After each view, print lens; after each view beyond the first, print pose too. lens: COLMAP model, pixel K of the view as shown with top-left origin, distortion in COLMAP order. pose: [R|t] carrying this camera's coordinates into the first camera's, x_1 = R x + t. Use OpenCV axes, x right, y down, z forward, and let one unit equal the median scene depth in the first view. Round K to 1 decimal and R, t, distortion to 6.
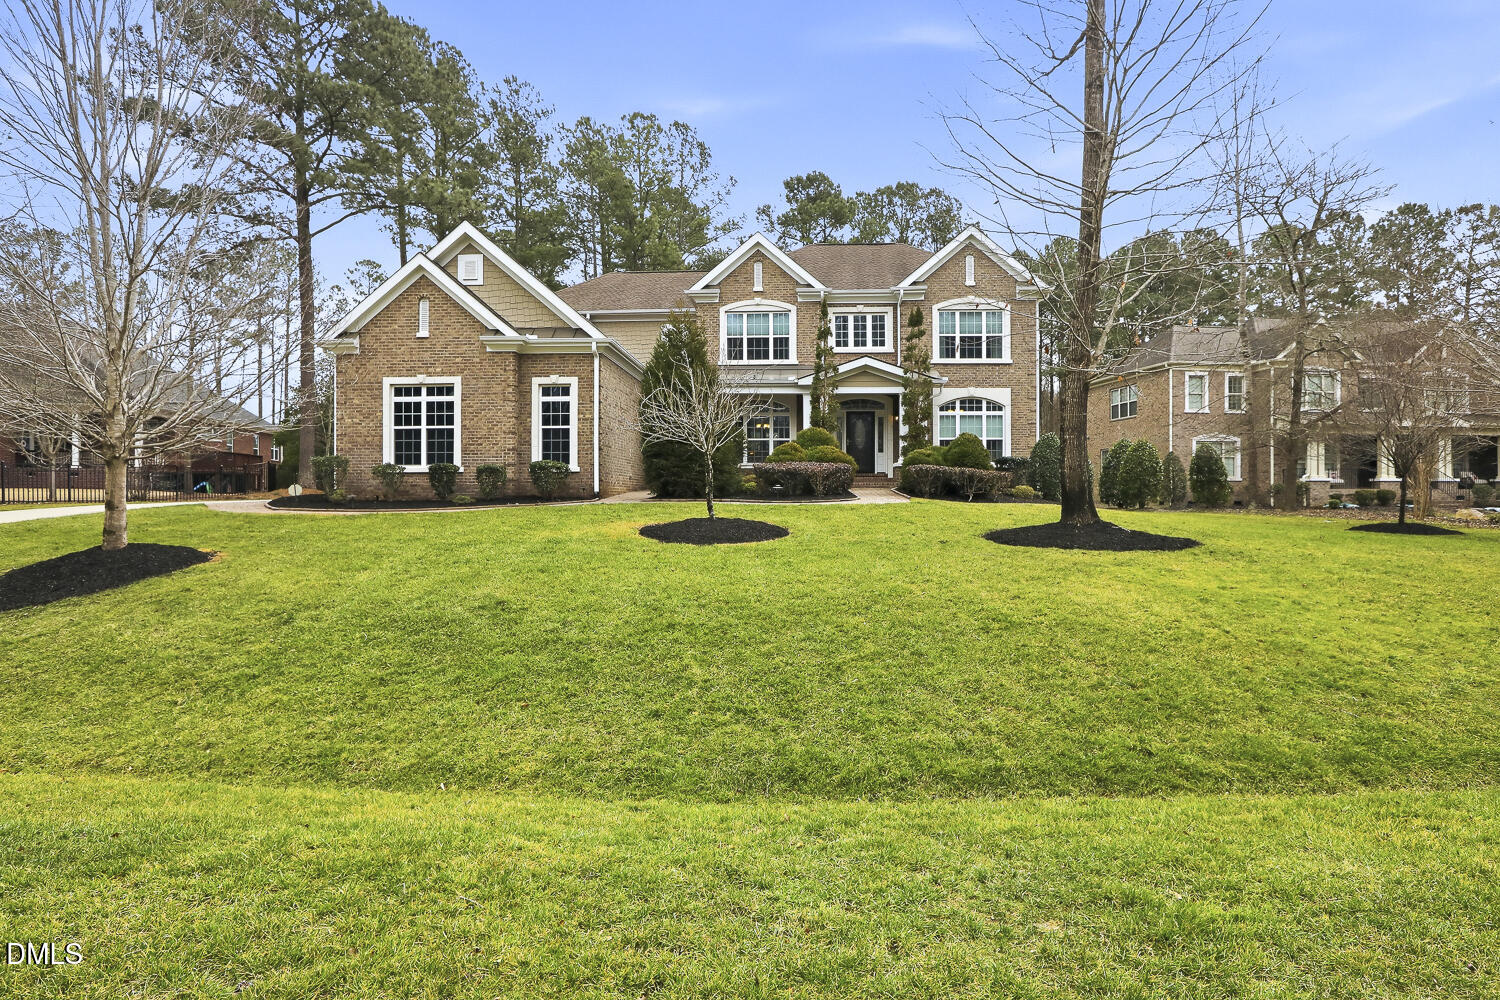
lens RADIAL K [[899.8, 0, 750.0], [0, 899.8, 500.0], [0, 0, 1]] dist [0.007040, 0.000583]
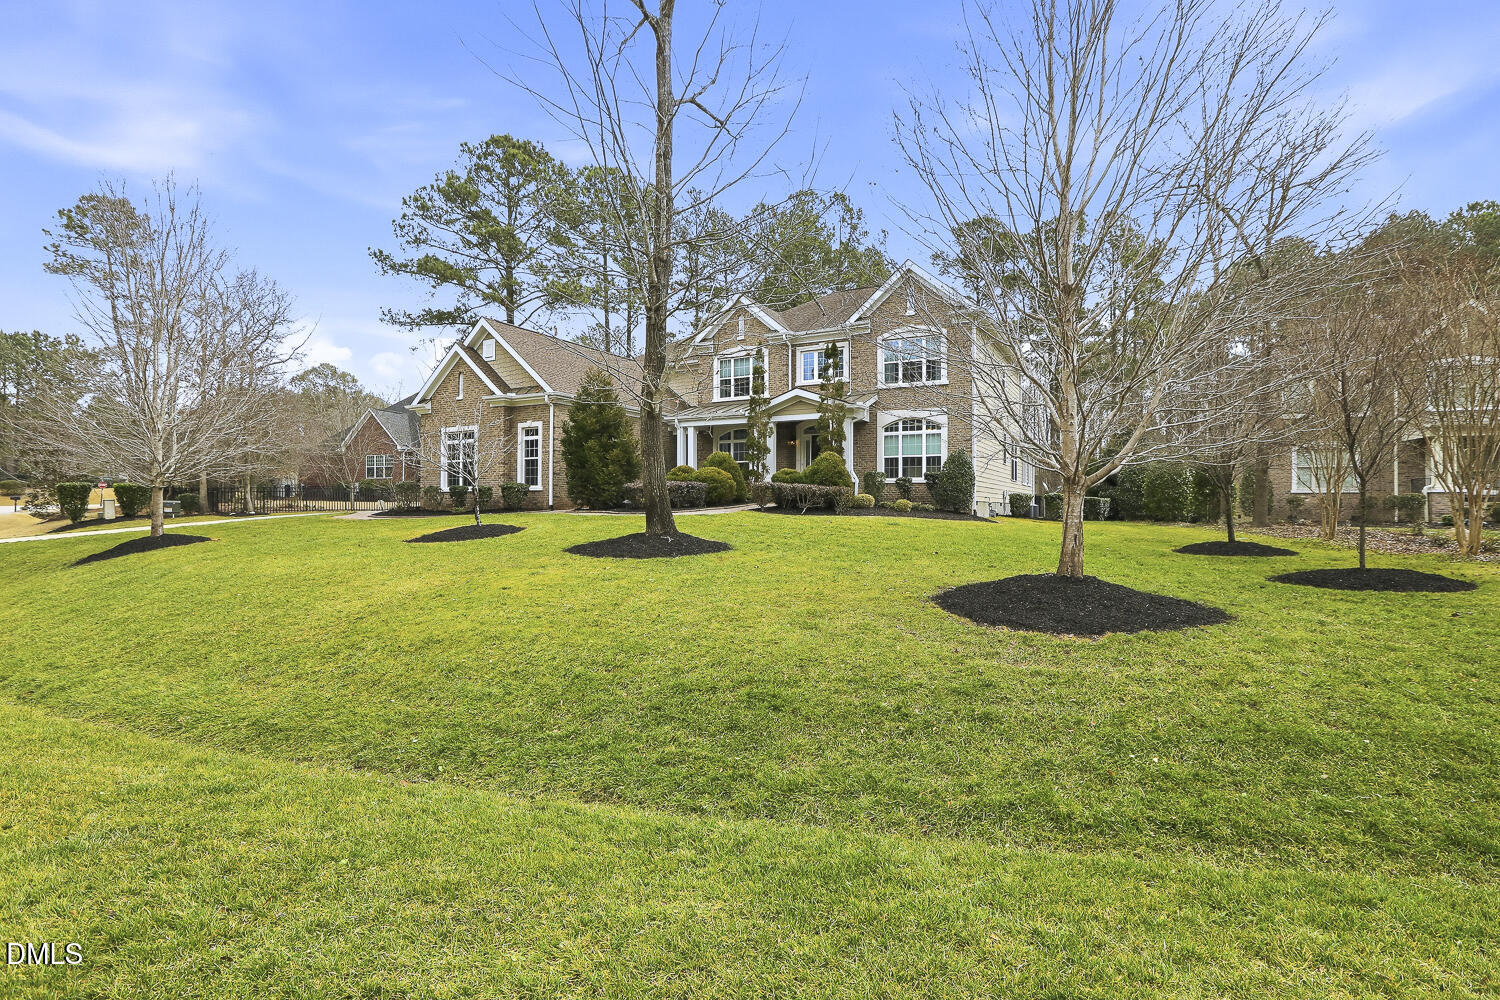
lens RADIAL K [[744.2, 0, 750.0], [0, 744.2, 500.0], [0, 0, 1]] dist [-0.003726, -0.000224]
pose [[0.881741, 0.000255, -0.471734, 0.525047], [-0.004801, 0.999953, -0.008432, -0.007369], [0.471710, 0.009699, 0.881700, 0.127674]]
